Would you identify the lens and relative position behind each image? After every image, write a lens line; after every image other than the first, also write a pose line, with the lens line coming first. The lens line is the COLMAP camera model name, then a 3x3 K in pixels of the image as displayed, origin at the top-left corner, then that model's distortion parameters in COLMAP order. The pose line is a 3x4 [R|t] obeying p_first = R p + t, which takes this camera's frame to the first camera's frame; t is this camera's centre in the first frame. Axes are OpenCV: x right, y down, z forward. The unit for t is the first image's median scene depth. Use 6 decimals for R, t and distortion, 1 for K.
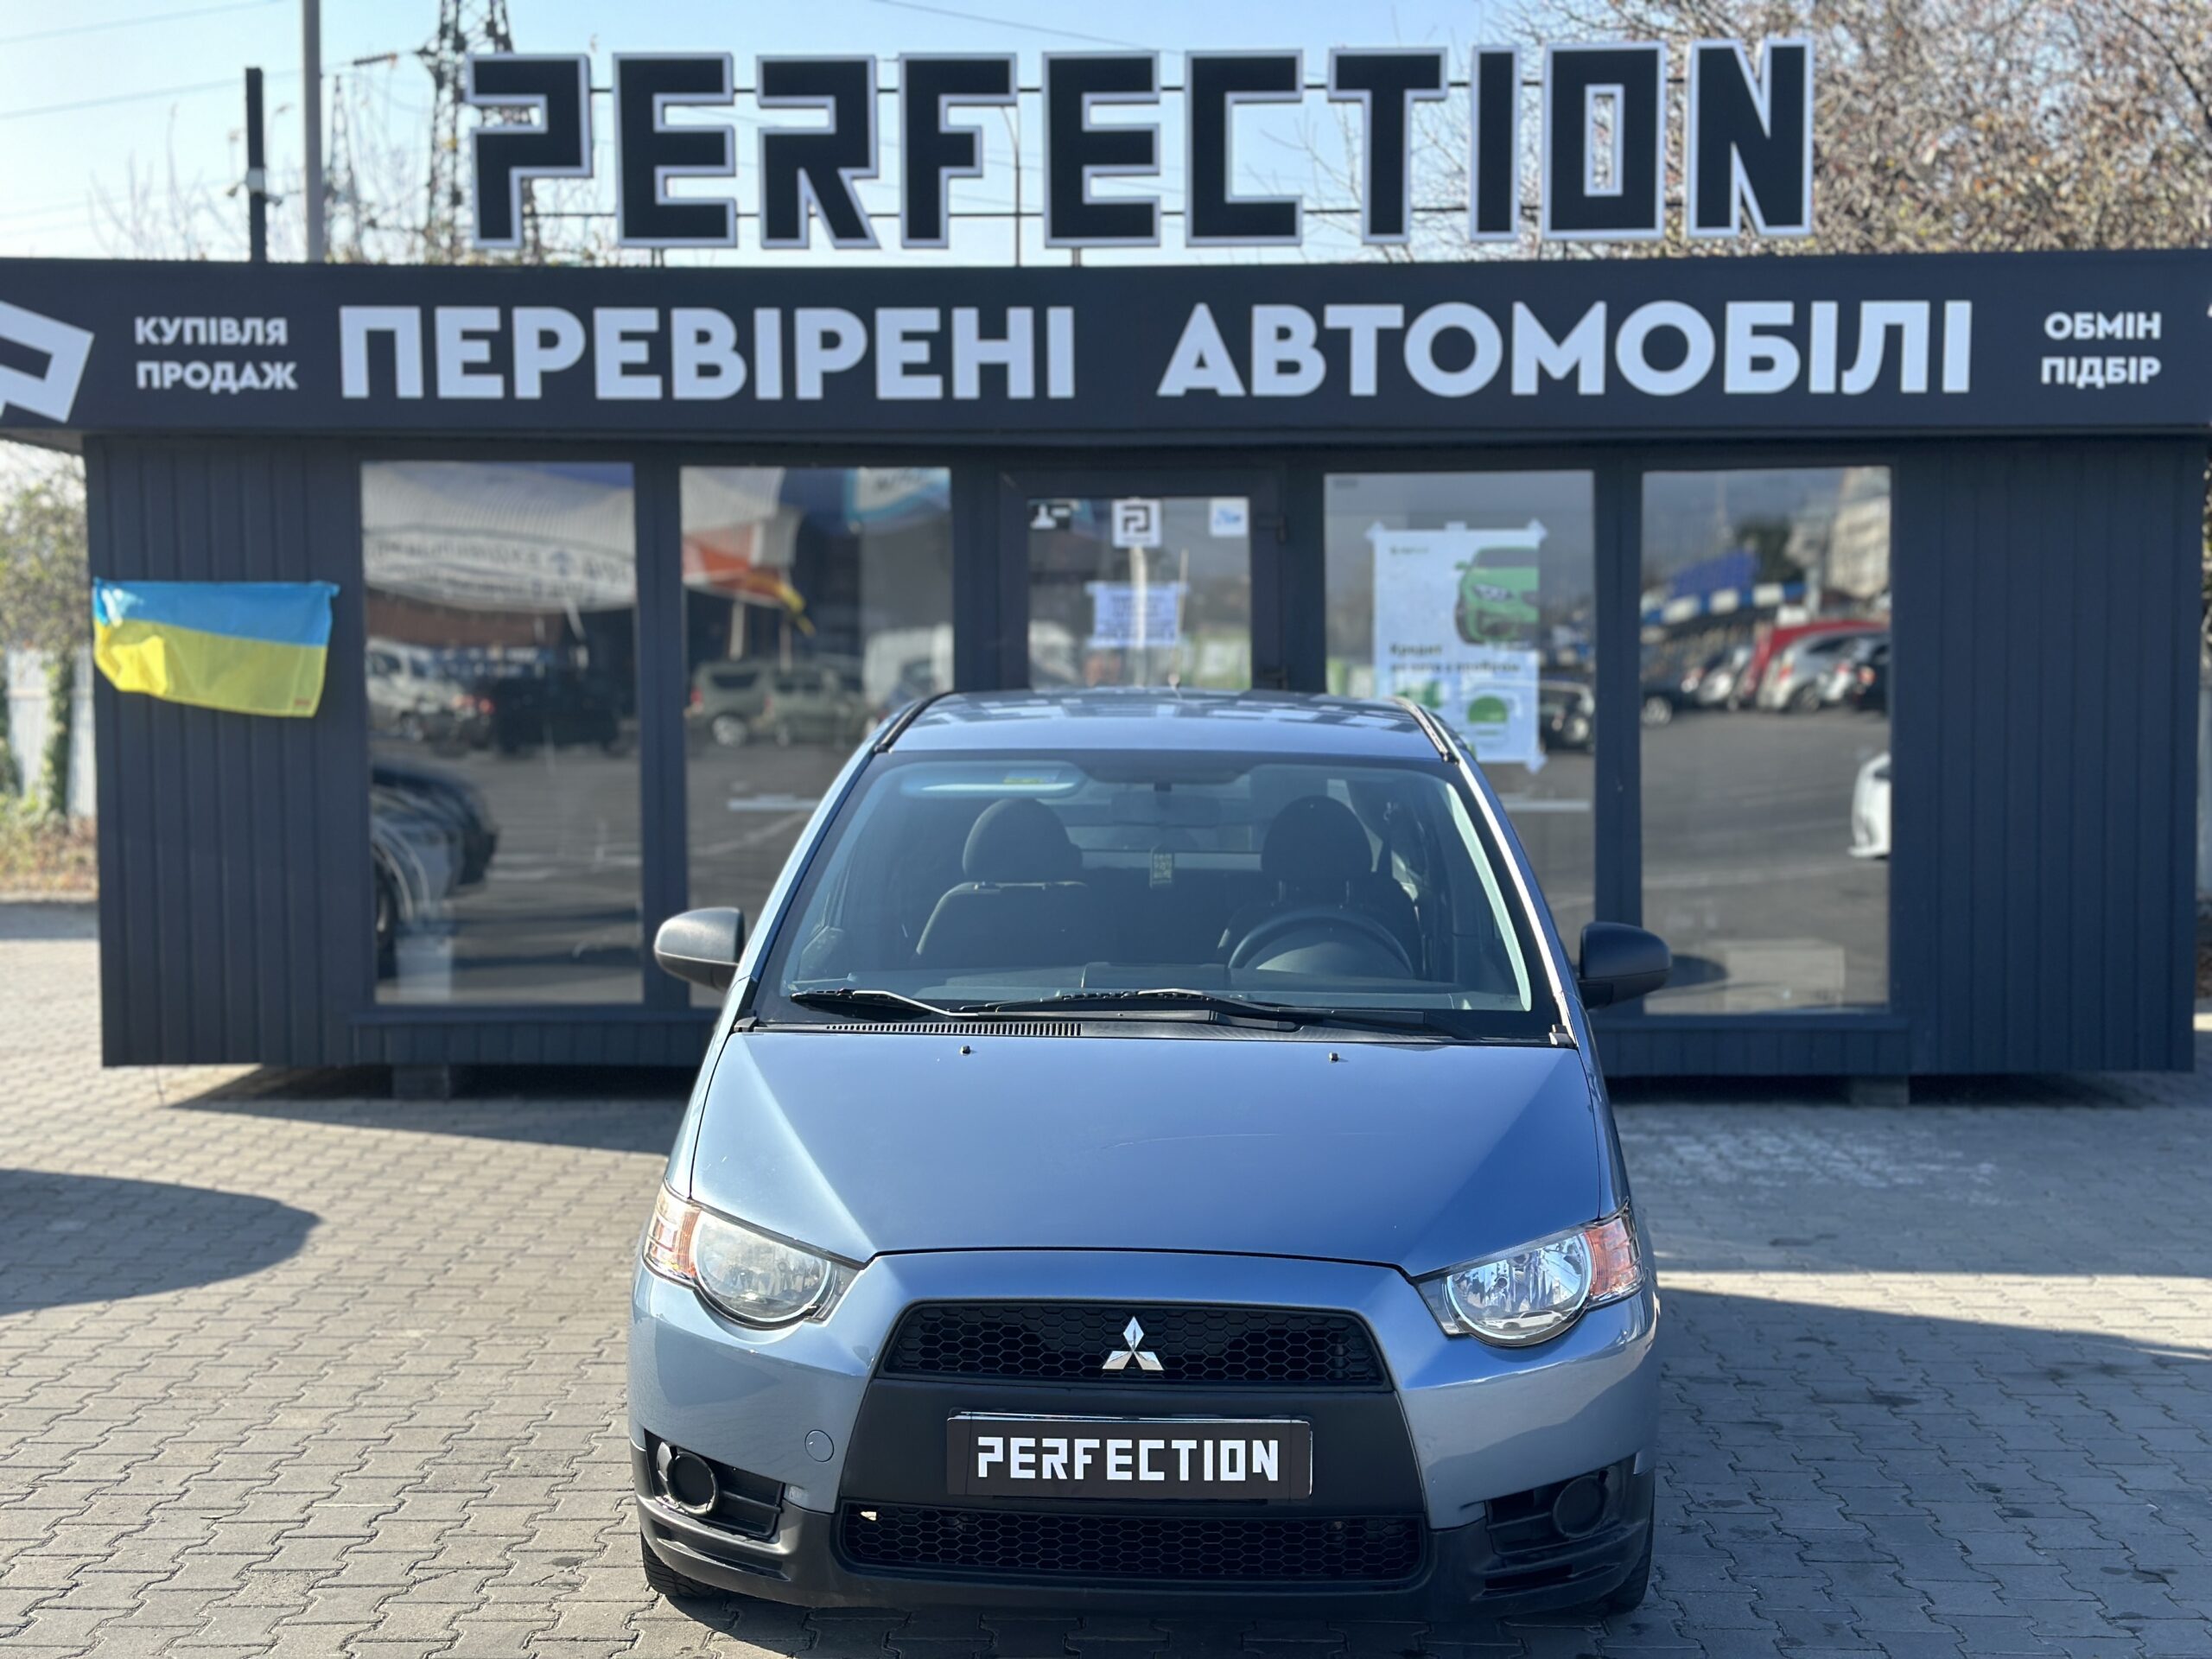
lens RADIAL K [[3114.0, 0, 1100.7], [0, 3114.0, 778.6], [0, 0, 1]] dist [0.110398, 0.000000]
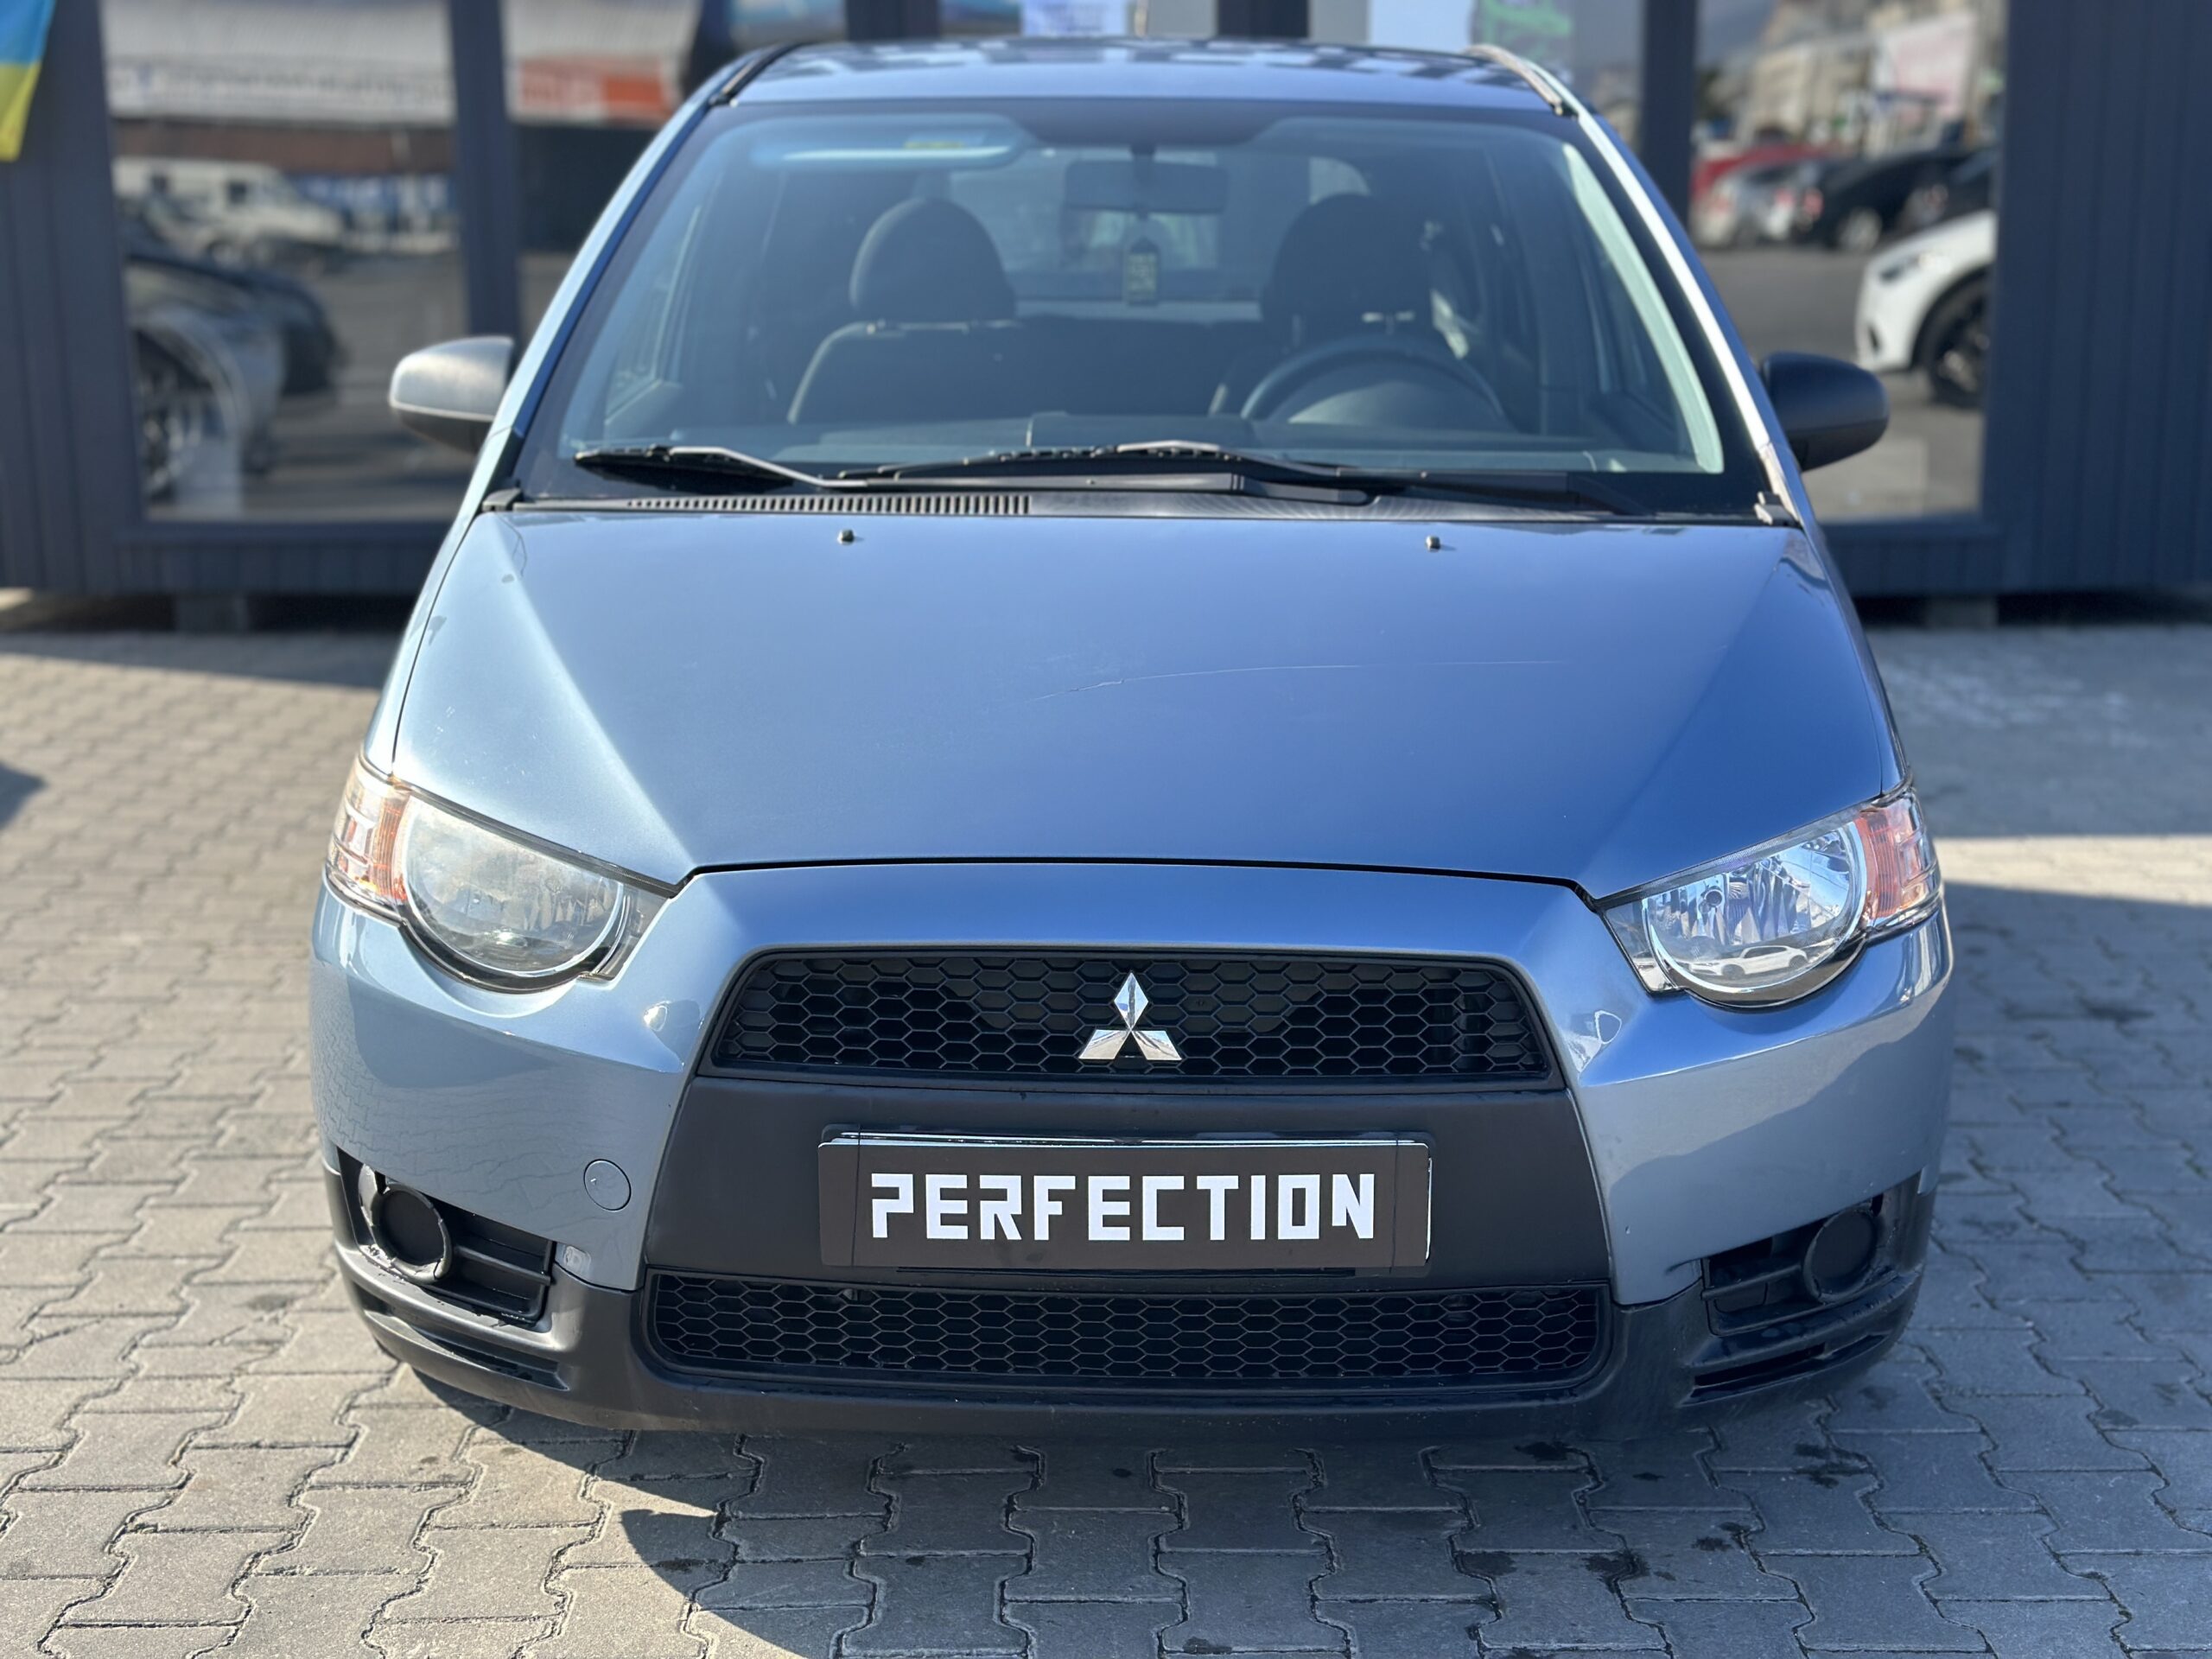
lens RADIAL K [[3114.0, 0, 1032.3], [0, 3114.0, 847.3], [0, 0, 1]] dist [0.110398, 0.000000]
pose [[0.999962, -0.007879, 0.003848, -0.009068], [0.007124, 0.985889, 0.167248, 0.044362], [-0.005112, -0.167214, 0.985907, 0.374226]]
